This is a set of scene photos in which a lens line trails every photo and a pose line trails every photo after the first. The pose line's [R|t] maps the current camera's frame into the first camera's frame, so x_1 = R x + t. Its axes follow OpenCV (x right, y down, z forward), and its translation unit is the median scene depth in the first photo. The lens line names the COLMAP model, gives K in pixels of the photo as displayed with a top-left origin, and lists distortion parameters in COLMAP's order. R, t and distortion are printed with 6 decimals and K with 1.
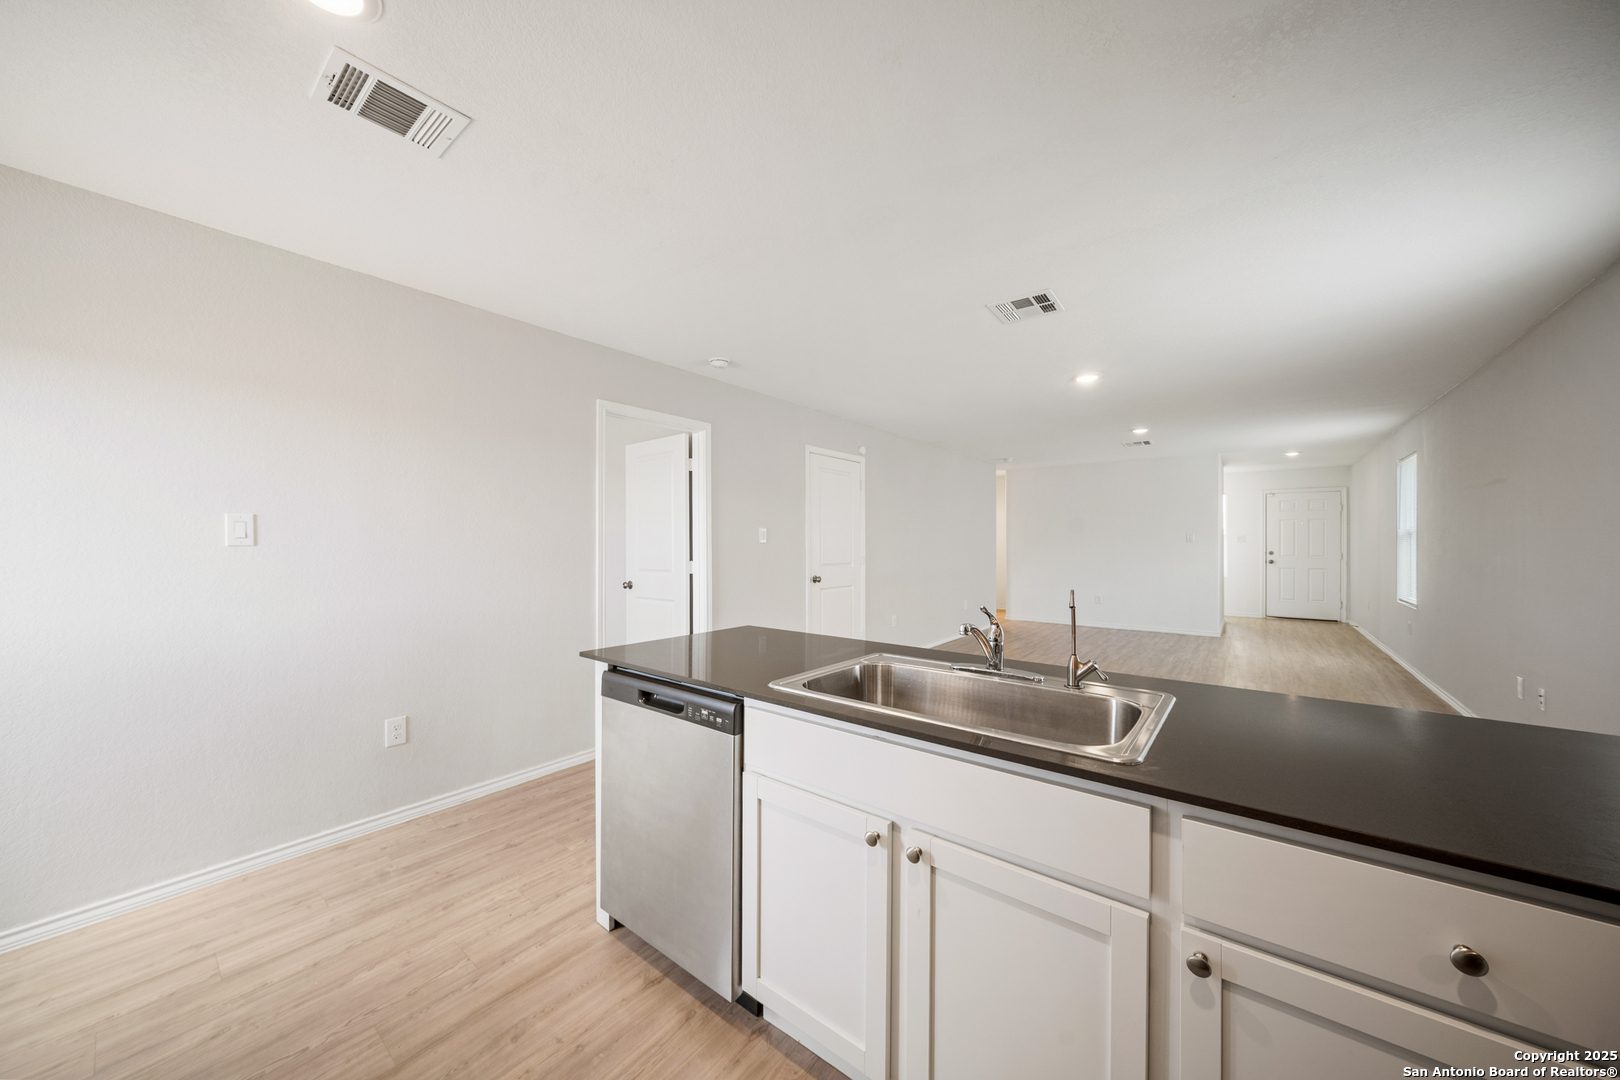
lens RADIAL K [[558.8, 0, 800.1], [0, 558.8, 542.4], [0, 0, 1]] dist [-0.004901, 0.000019]
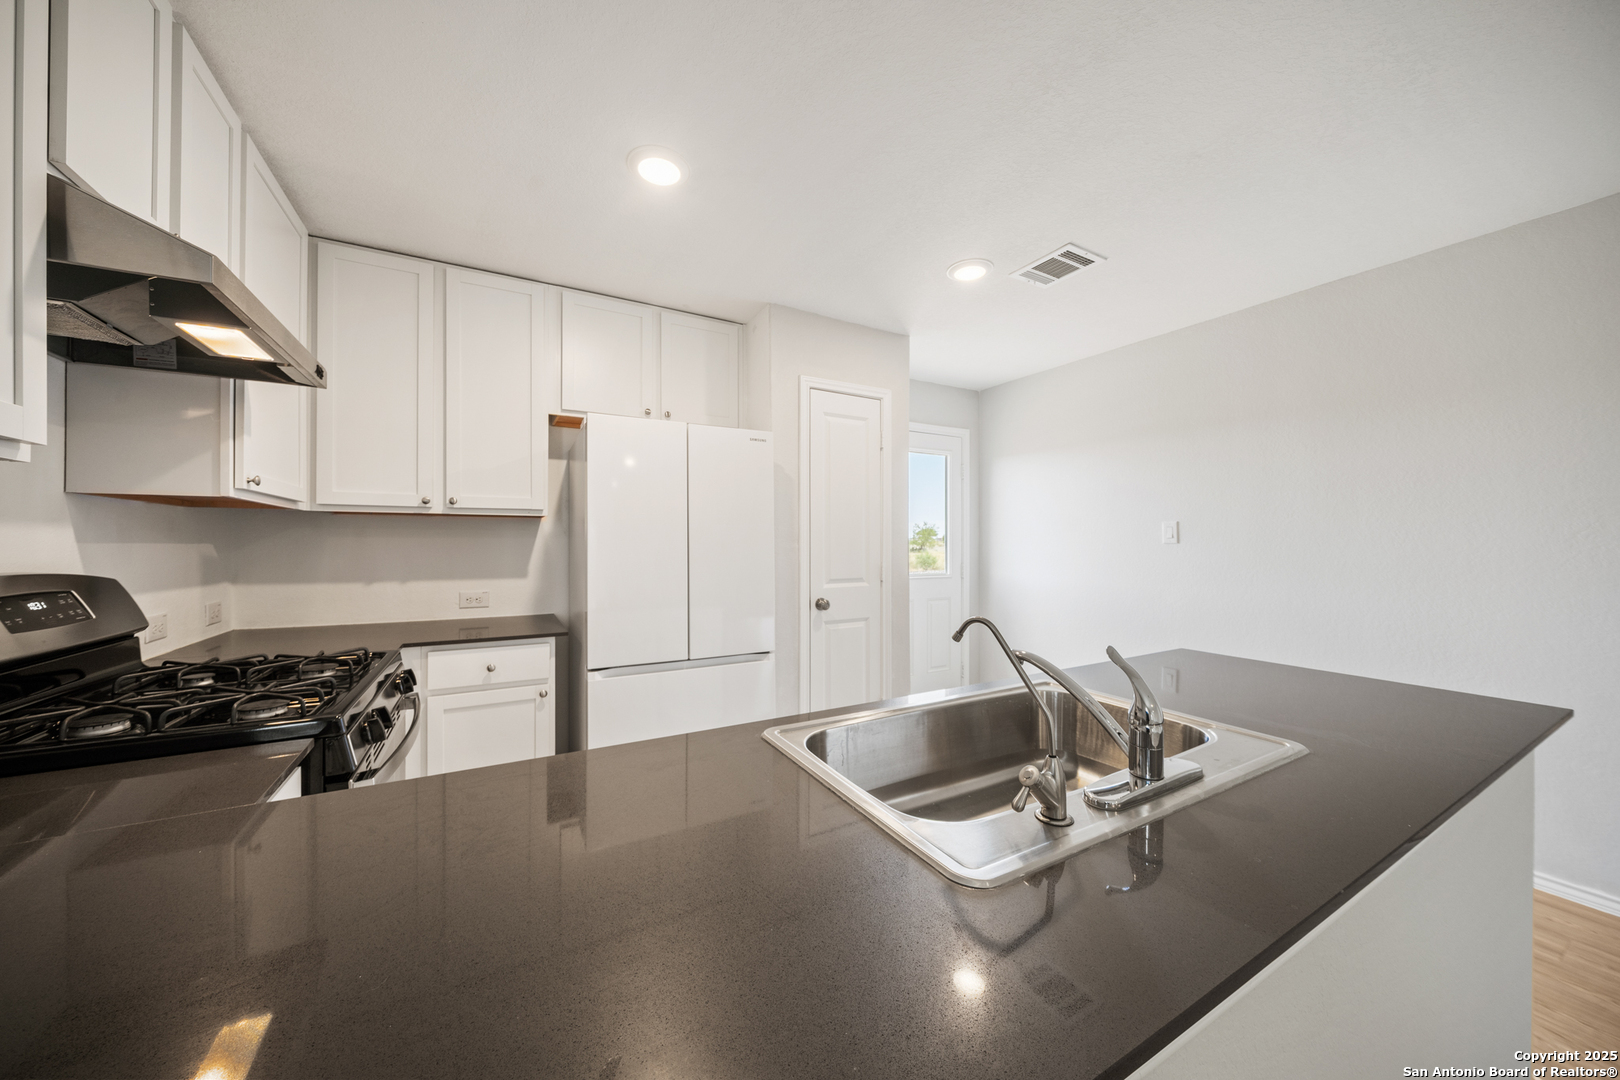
lens RADIAL K [[558.8, 0, 813.4], [0, 558.8, 541.8], [0, 0, 1]] dist [-0.004901, 0.000019]
pose [[-0.362780, 0.001155, -0.931874, 0.191709], [0.002525, 0.999997, 0.000256, -0.000575], [0.931871, -0.002260, -0.362782, 0.183429]]
